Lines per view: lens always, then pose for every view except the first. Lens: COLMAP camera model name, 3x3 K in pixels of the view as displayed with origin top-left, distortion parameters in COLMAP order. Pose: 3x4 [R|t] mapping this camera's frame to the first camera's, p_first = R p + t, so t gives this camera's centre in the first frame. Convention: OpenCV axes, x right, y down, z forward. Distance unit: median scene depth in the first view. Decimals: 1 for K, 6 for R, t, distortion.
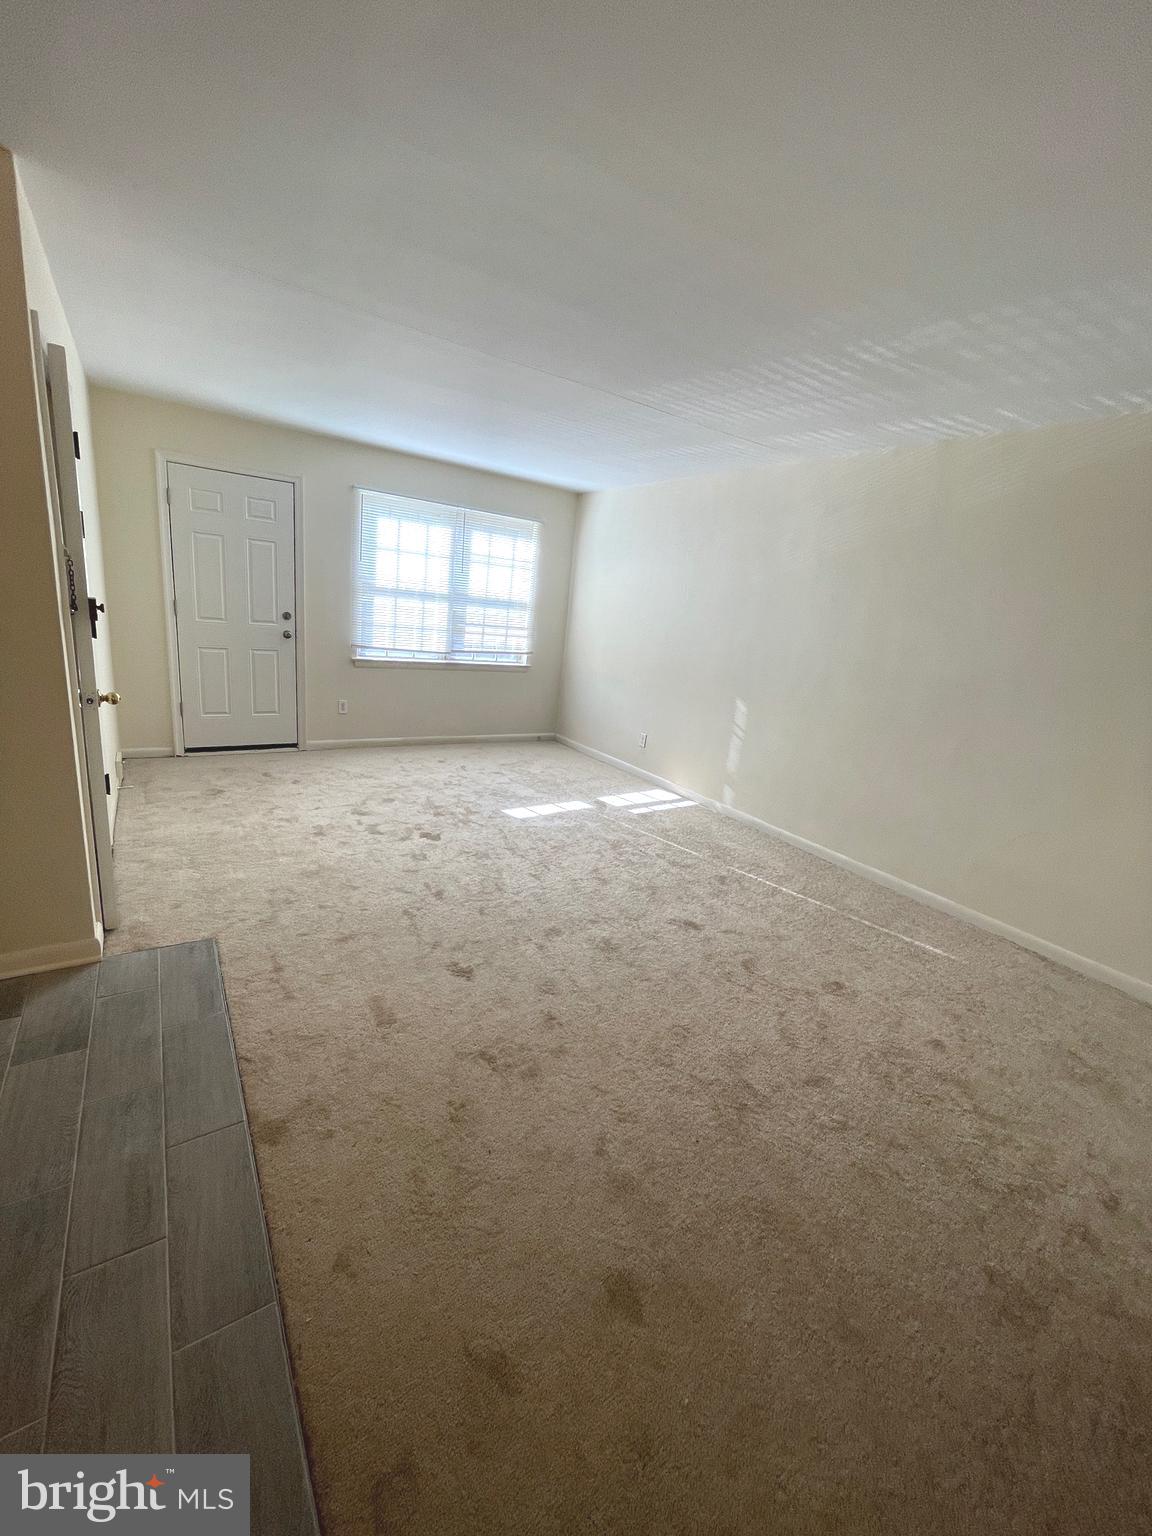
lens RADIAL K [[616.5, 0, 576.0], [0, 616.5, 768.0], [0, 0, 1]] dist [0.000525, -0.000063]
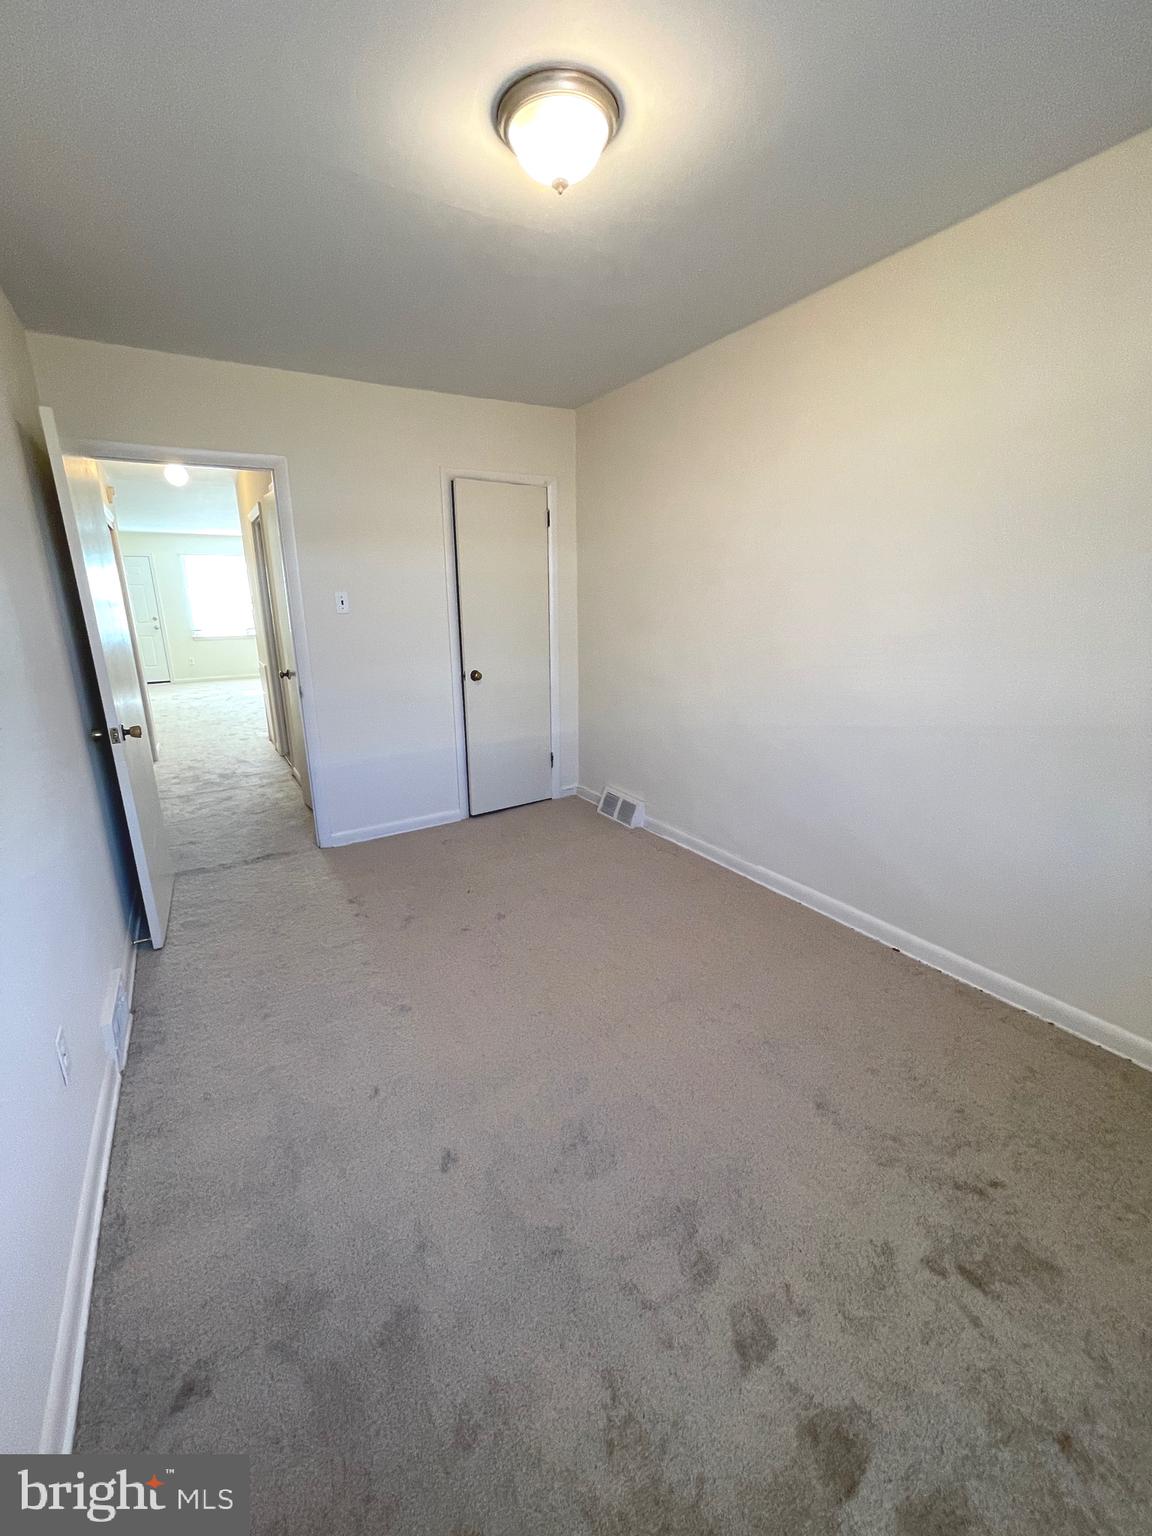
lens RADIAL K [[622.6, 0, 570.1], [0, 622.6, 761.8], [0, 0, 1]] dist [-0.001764, -0.000278]
pose [[0.992262, -0.098770, -0.075238, 1.040986], [0.098336, 0.995108, -0.009463, 0.395827], [0.075804, 0.001991, 0.997121, -0.999177]]
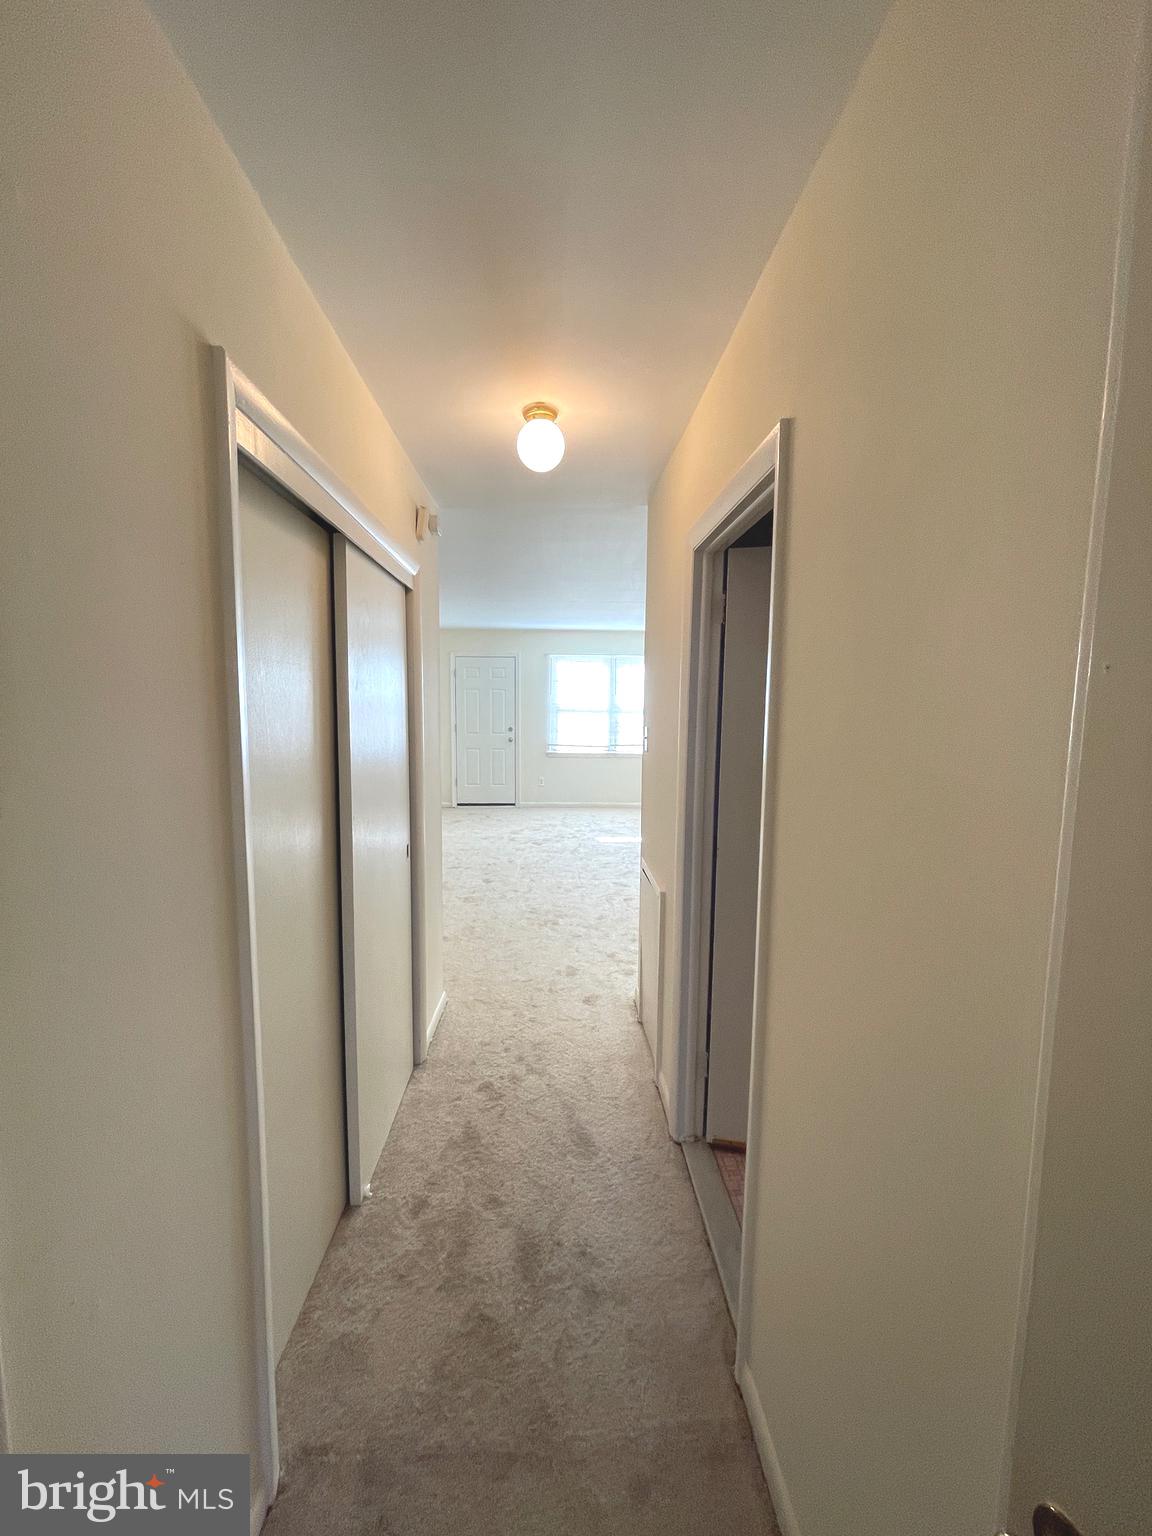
lens RADIAL K [[622.6, 0, 570.1], [0, 622.6, 761.8], [0, 0, 1]] dist [-0.001764, -0.000278]
pose [[0.842731, -0.043138, -0.536604, 0.616612], [-0.060863, 0.982759, -0.174589, 0.142364], [0.534883, 0.179791, 0.825576, -0.351197]]
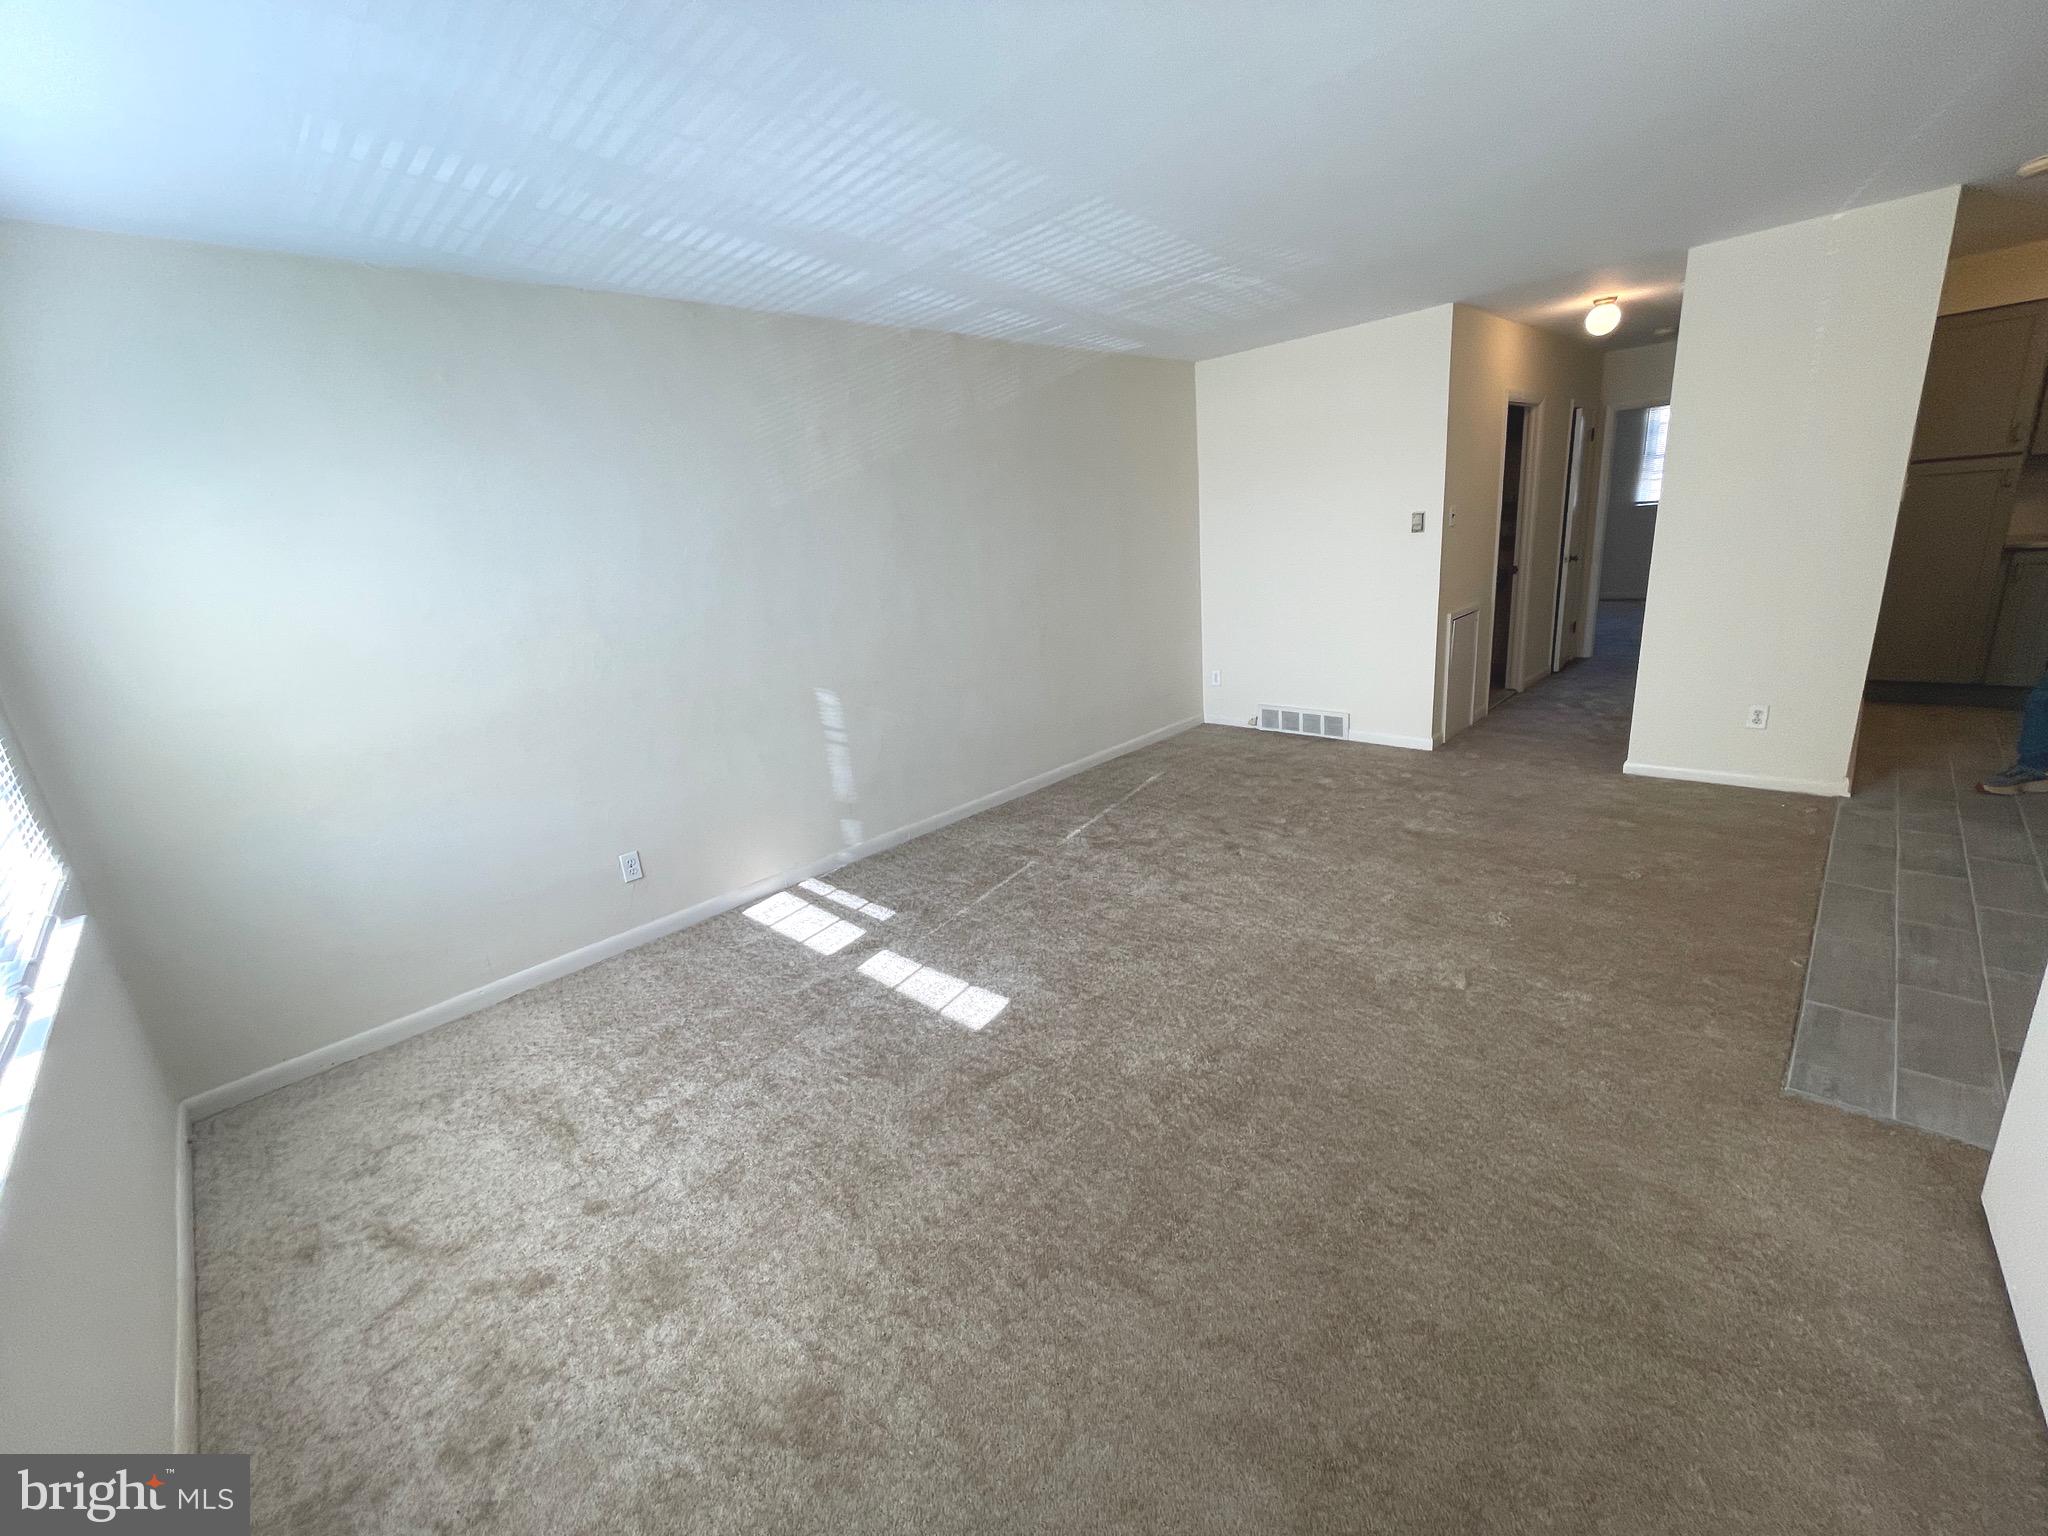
lens RADIAL K [[822.0, 0, 992.9], [0, 822.0, 789.8], [0, 0, 1]] dist [0.000525, -0.000063]
pose [[-0.188585, -0.368093, 0.910463, -0.541071], [0.326438, 0.850886, 0.411621, -0.291703], [-0.926215, 0.374835, -0.040305, 0.837020]]
